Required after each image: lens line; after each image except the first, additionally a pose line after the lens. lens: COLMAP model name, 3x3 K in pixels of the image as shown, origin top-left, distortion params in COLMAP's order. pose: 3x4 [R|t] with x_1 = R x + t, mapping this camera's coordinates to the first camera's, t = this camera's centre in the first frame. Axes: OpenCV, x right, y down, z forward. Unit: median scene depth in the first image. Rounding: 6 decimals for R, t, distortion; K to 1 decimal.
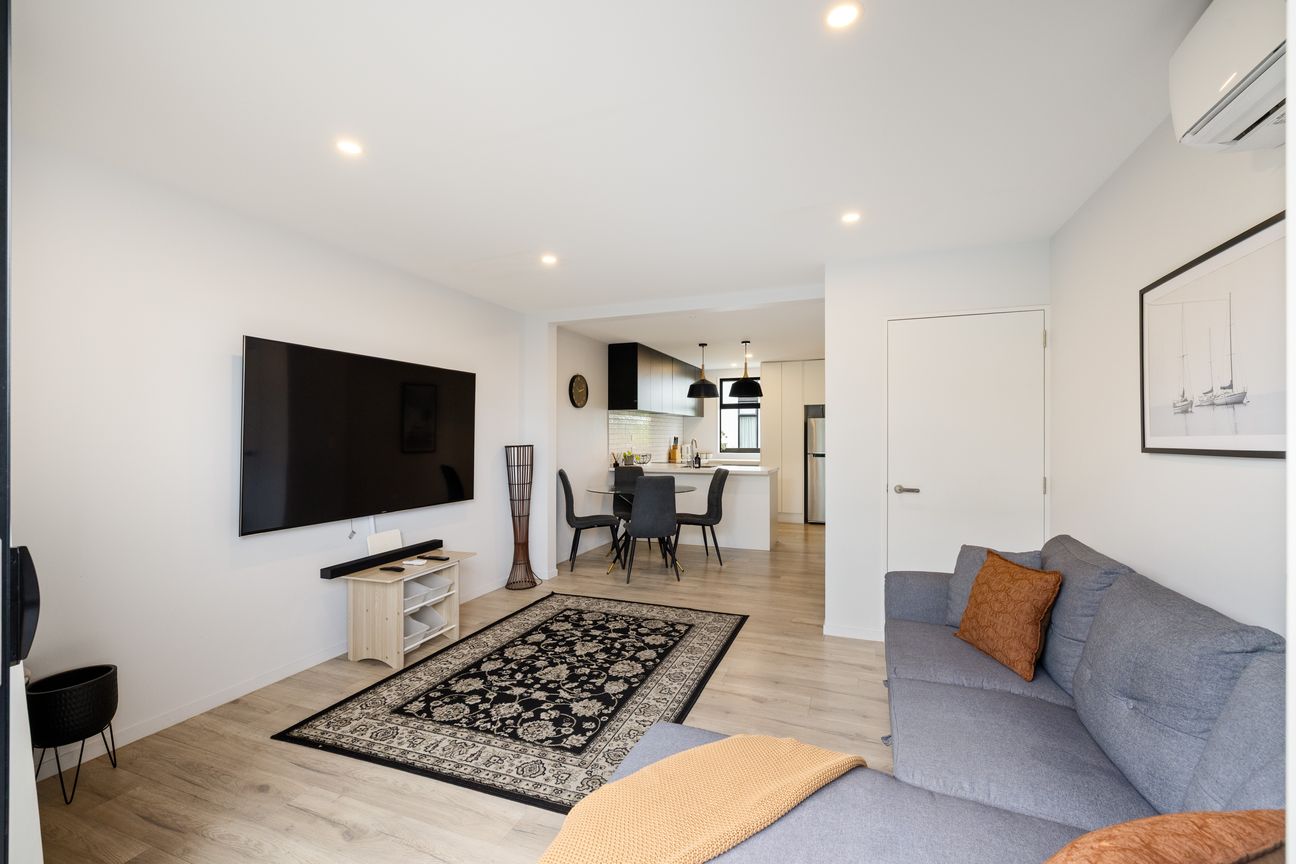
lens RADIAL K [[544.6, 0, 650.1], [0, 544.6, 433.3], [0, 0, 1]] dist [0.000890, 0.000083]
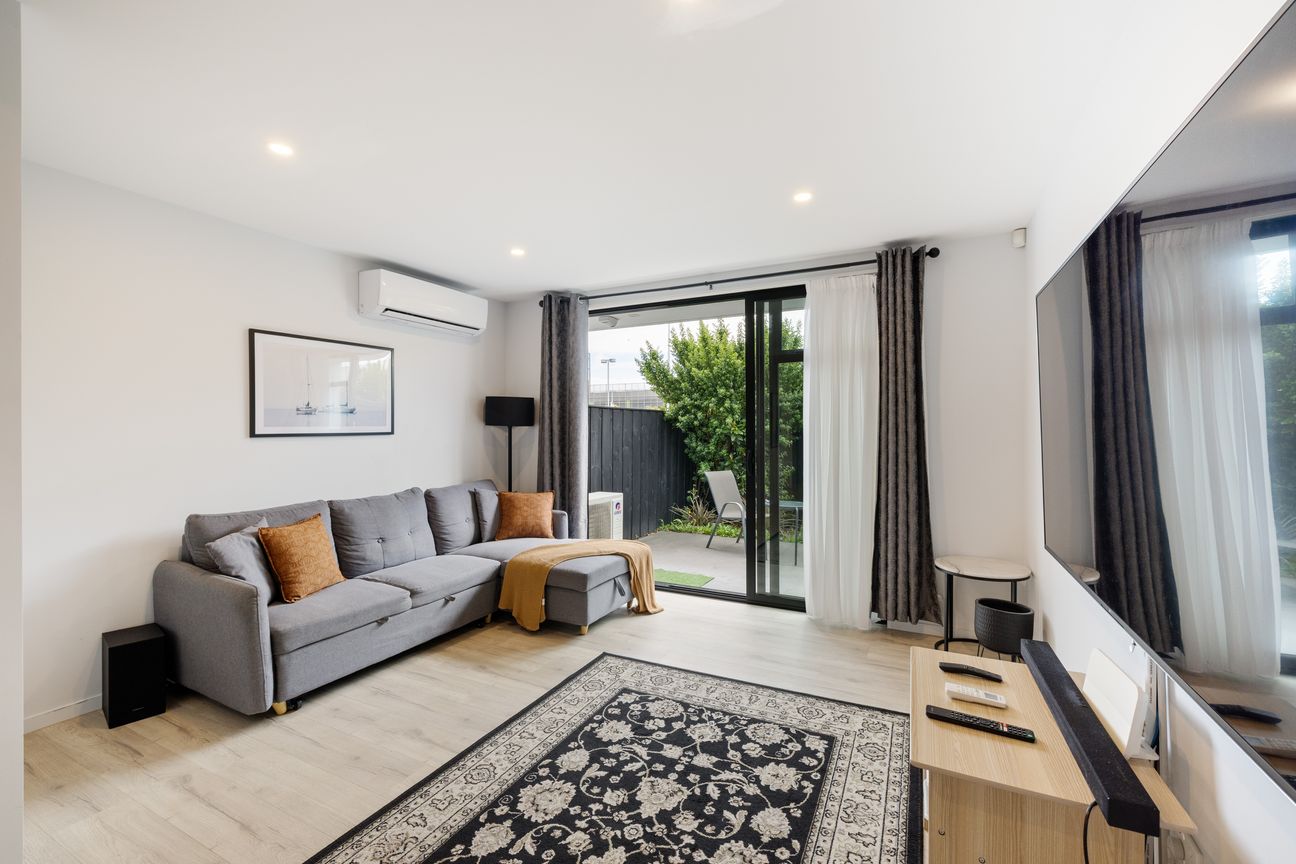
lens RADIAL K [[544.6, 0, 647.1], [0, 544.6, 431.0], [0, 0, 1]] dist [0.000890, 0.000083]
pose [[-0.994466, 0.002216, 0.105033, -0.252874], [0.001910, 0.999994, -0.003013, 0.019061], [-0.105039, -0.002796, -0.994464, 1.806085]]
